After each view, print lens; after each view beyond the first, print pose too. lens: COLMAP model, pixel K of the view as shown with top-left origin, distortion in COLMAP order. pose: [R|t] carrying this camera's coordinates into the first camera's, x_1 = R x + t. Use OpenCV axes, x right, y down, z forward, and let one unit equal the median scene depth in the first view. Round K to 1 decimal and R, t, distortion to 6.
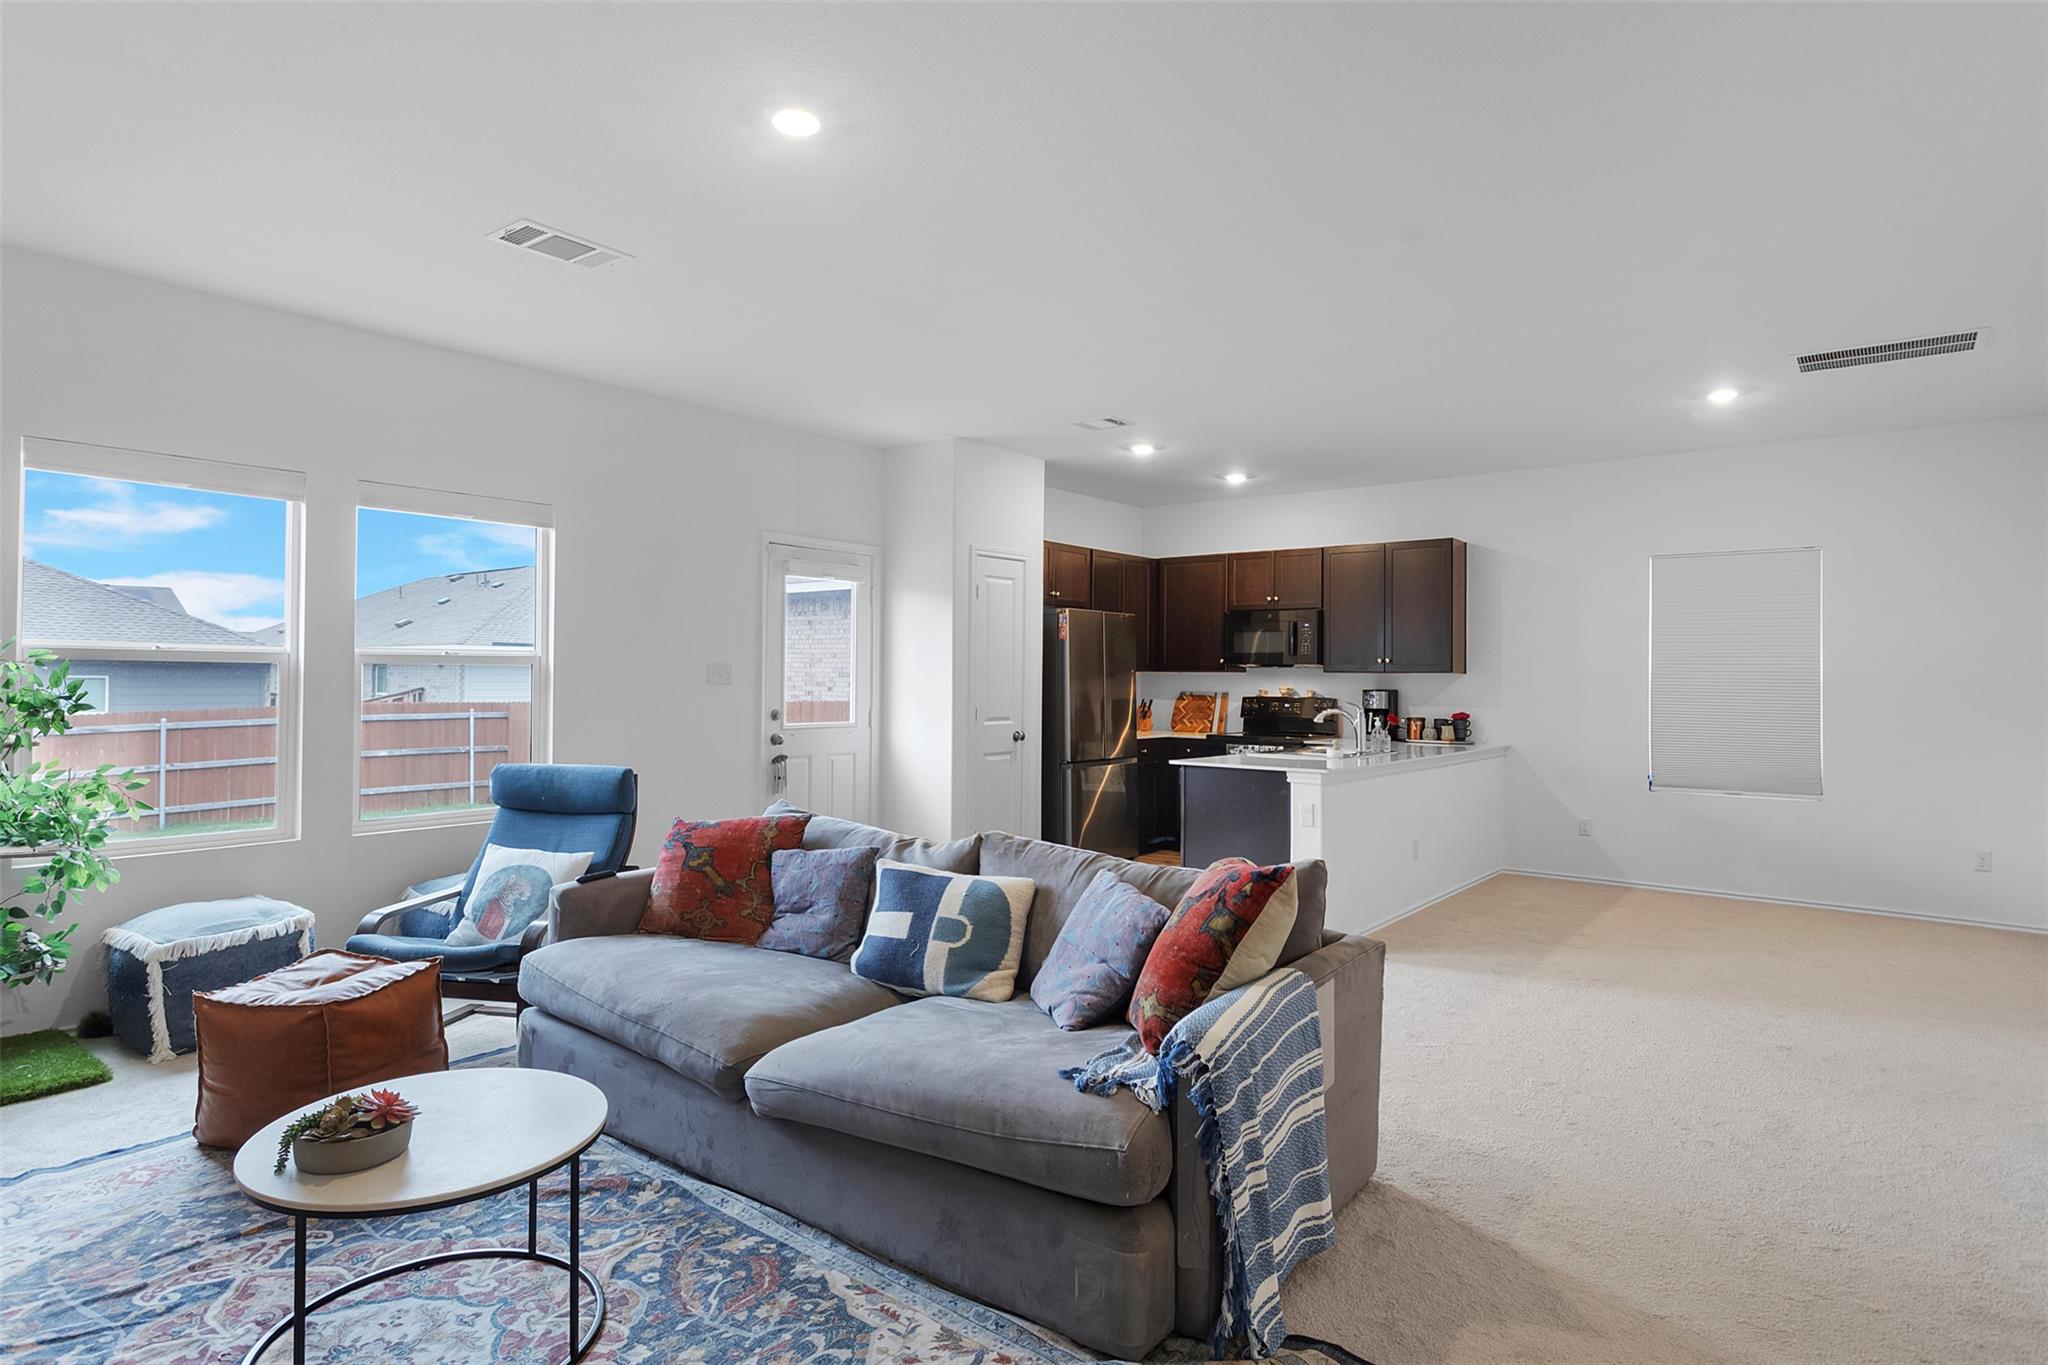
lens RADIAL K [[1103.4, 0, 1020.8], [0, 1103.4, 664.8], [0, 0, 1]] dist [0.002145, -0.000166]
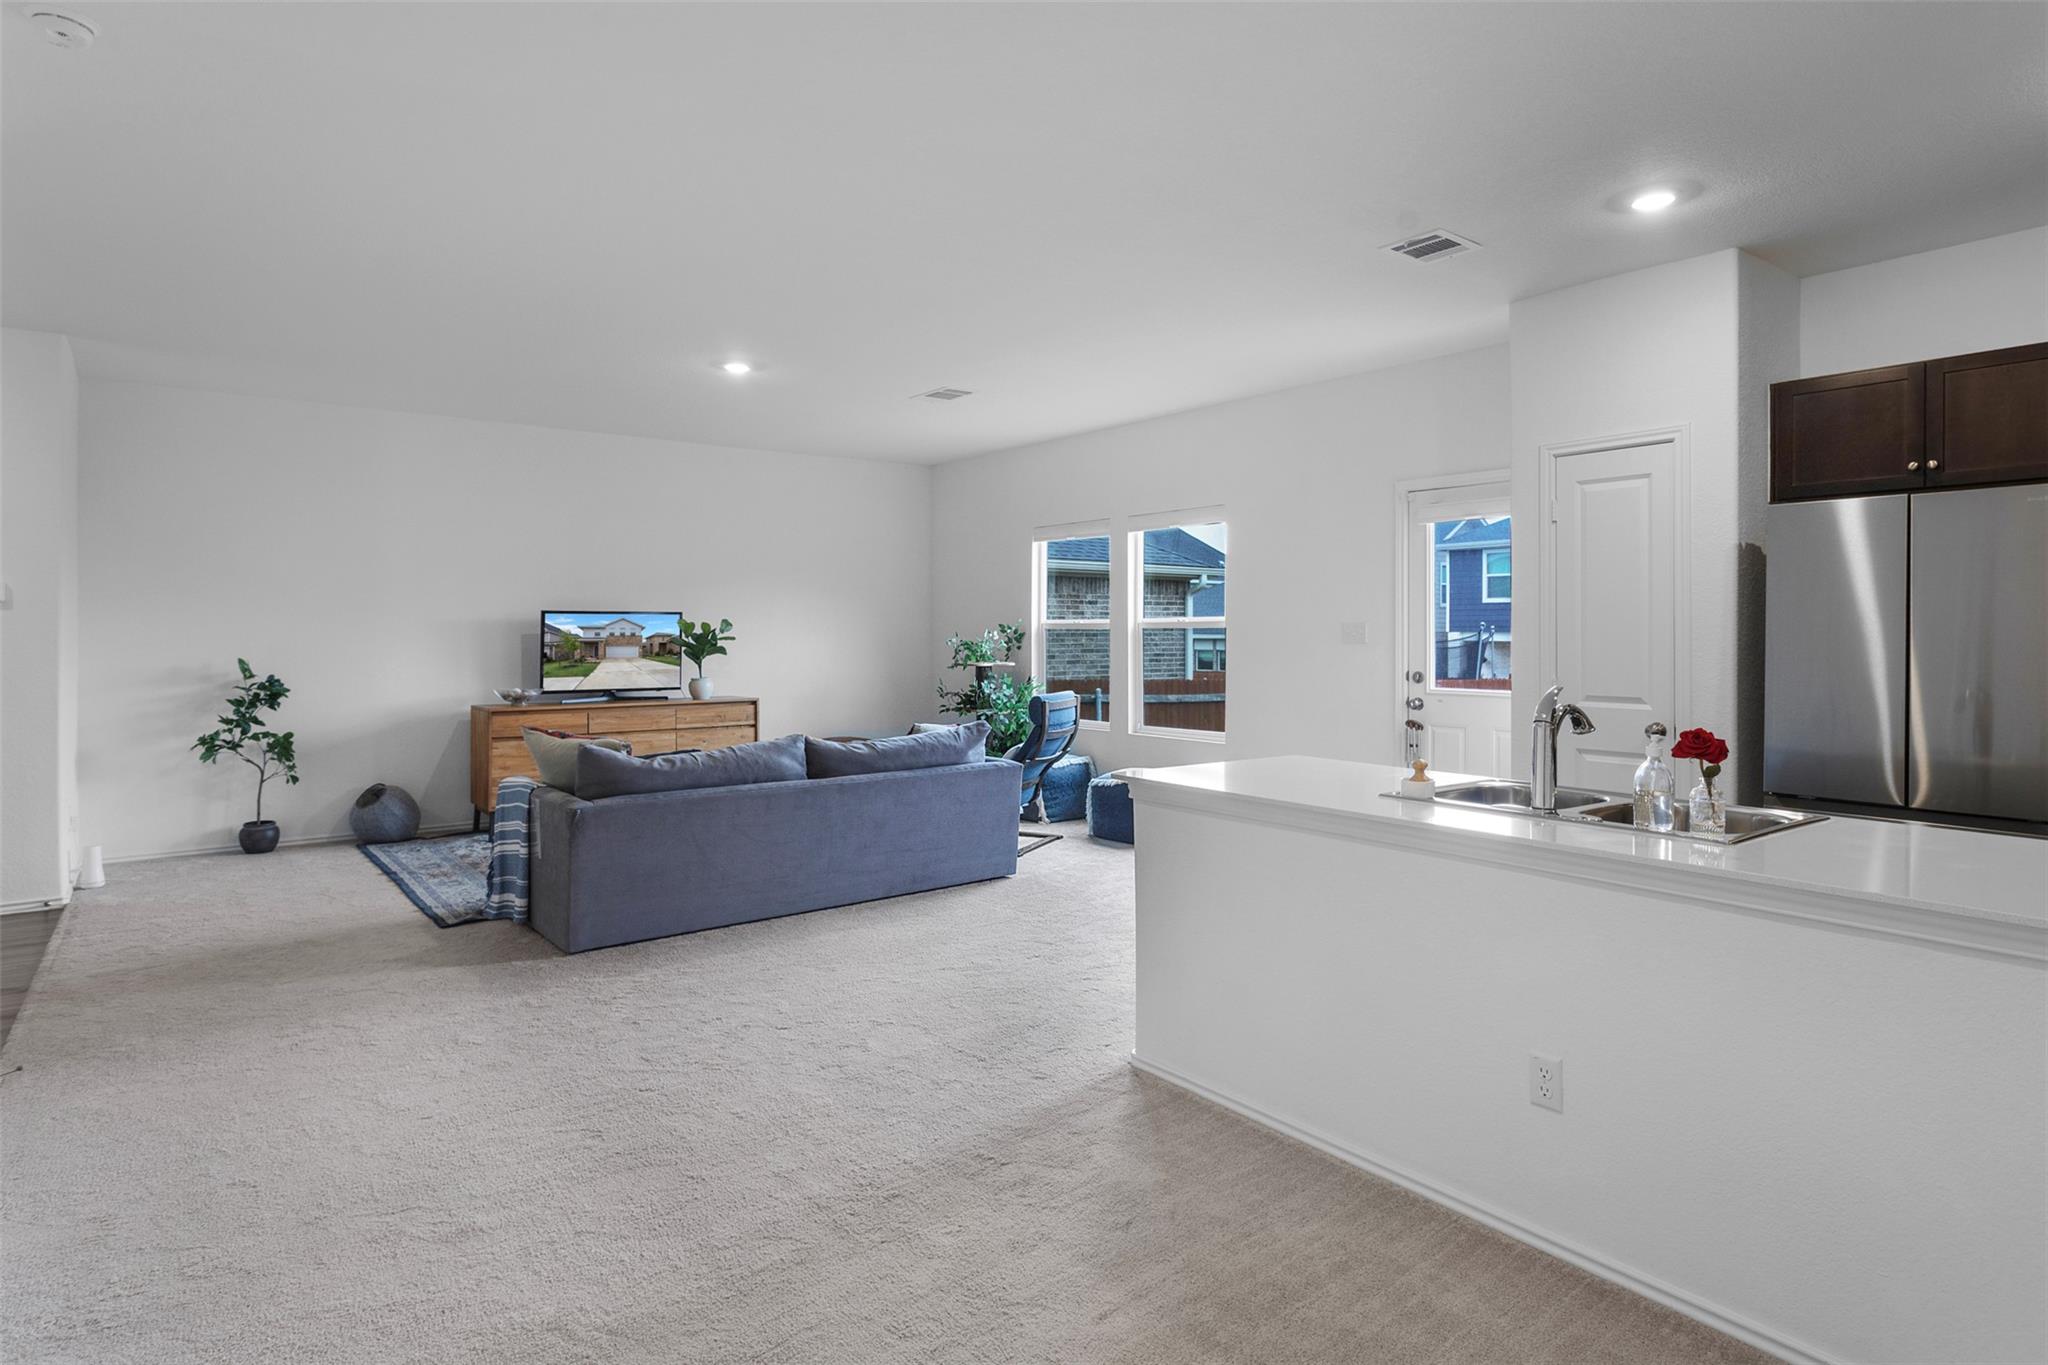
lens RADIAL K [[1095.9, 0, 1013.6], [0, 1095.9, 622.9], [0, 0, 1]] dist [0.000733, 0.001039]
pose [[-0.236653, -0.014633, -0.971484, 0.613315], [0.009512, 0.999804, -0.017376, 0.011161], [0.971548, -0.013352, -0.236467, 0.742867]]
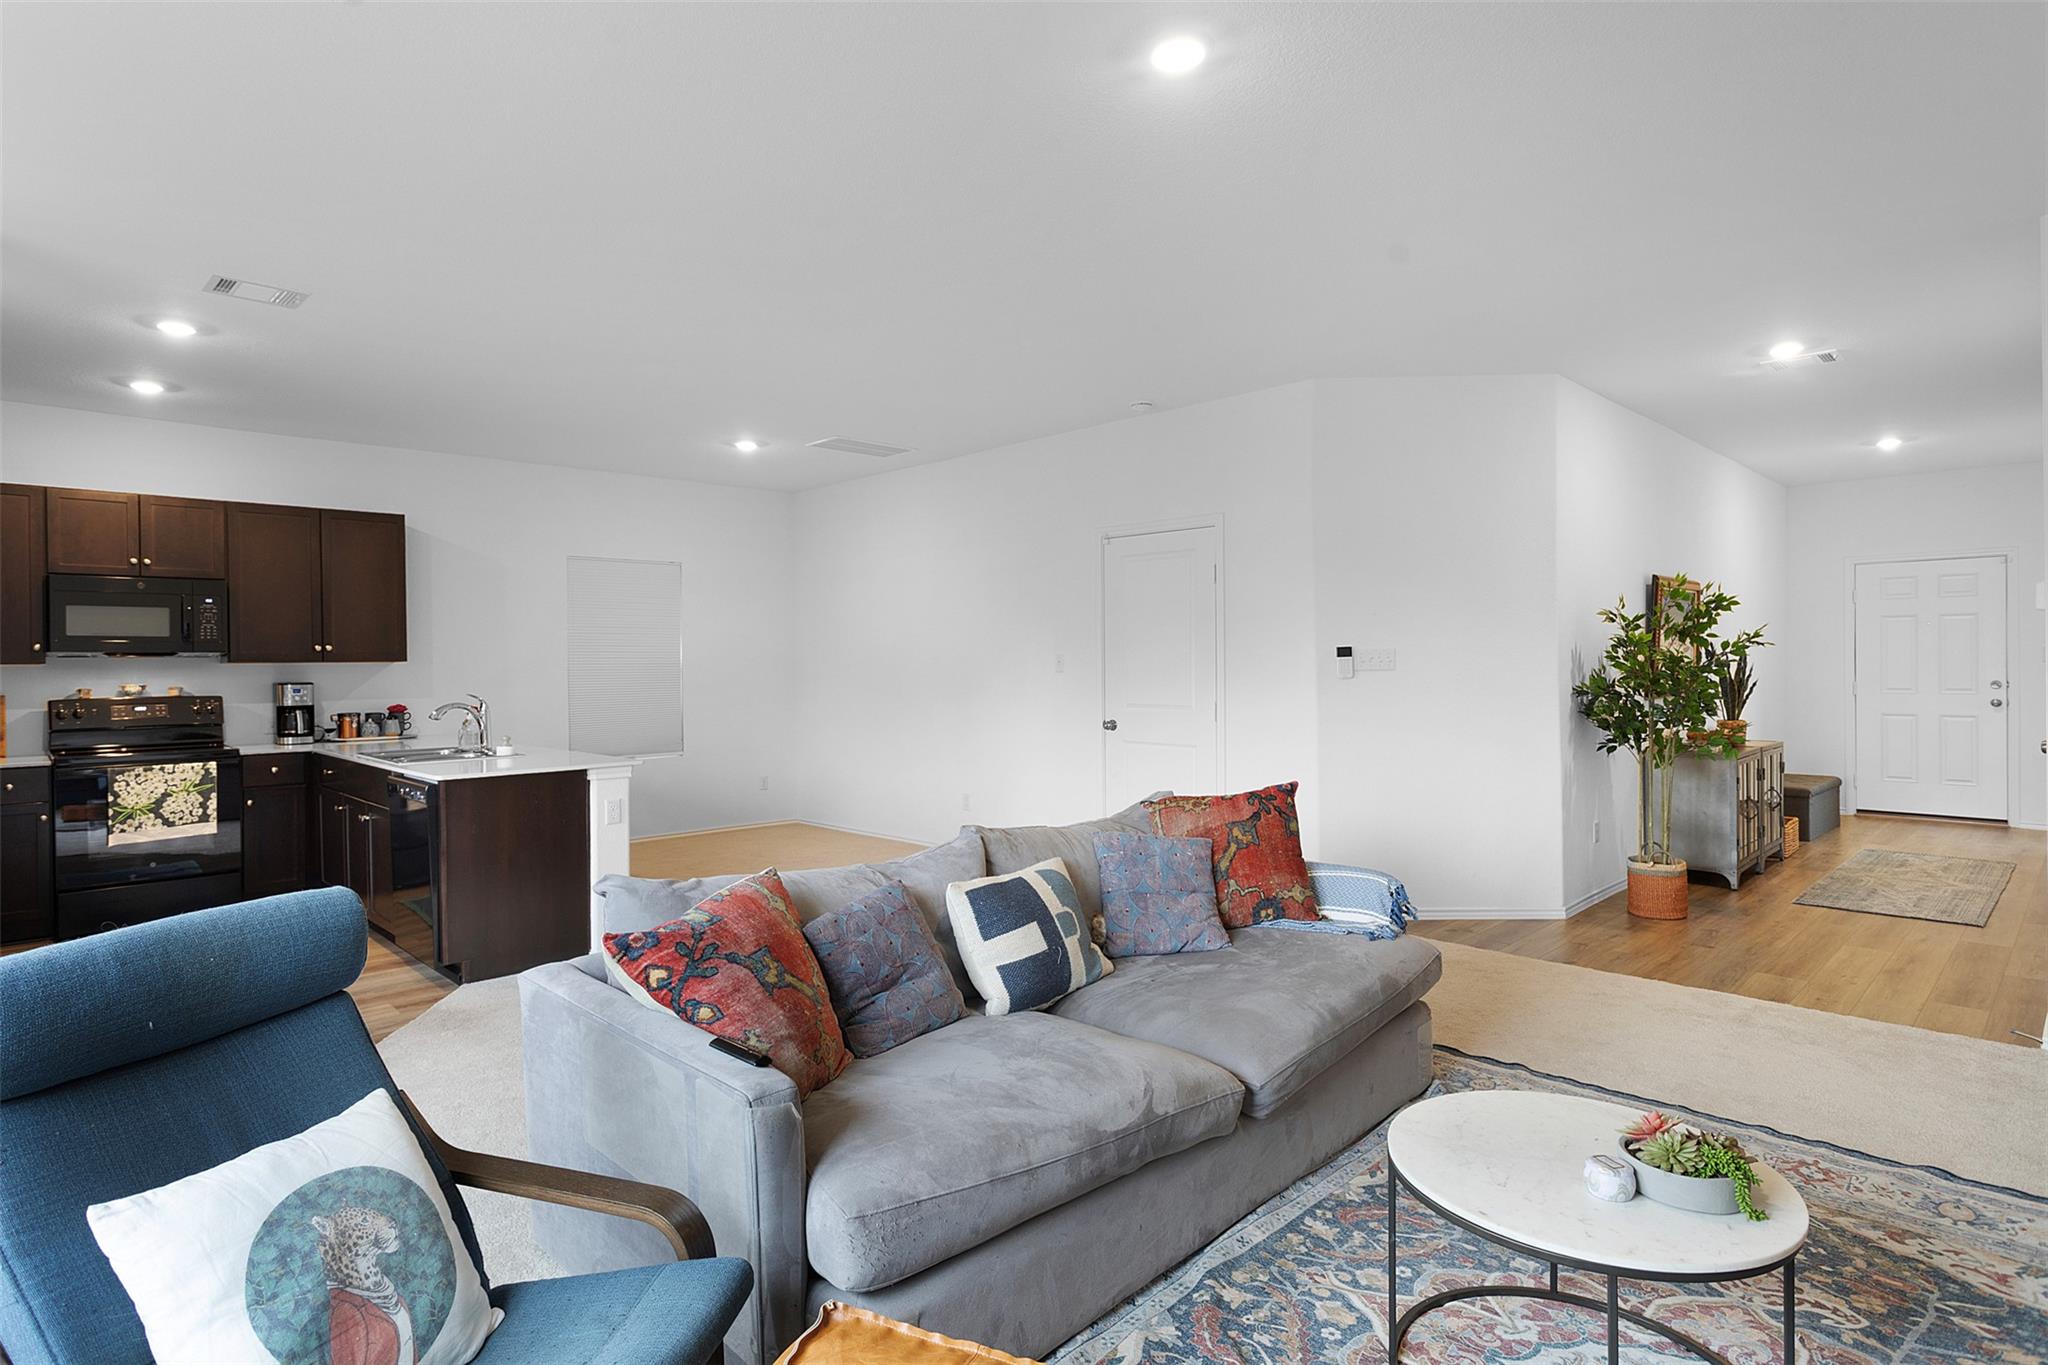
lens RADIAL K [[1059.6, 0, 994.7], [0, 1059.6, 675.5], [0, 0, 1]] dist [-0.000883, -0.000624]
pose [[0.140140, -0.020015, 0.989929, -0.408576], [0.000035, 0.999796, 0.020210, 0.000988], [-0.990132, -0.002797, 0.140113, 0.382798]]
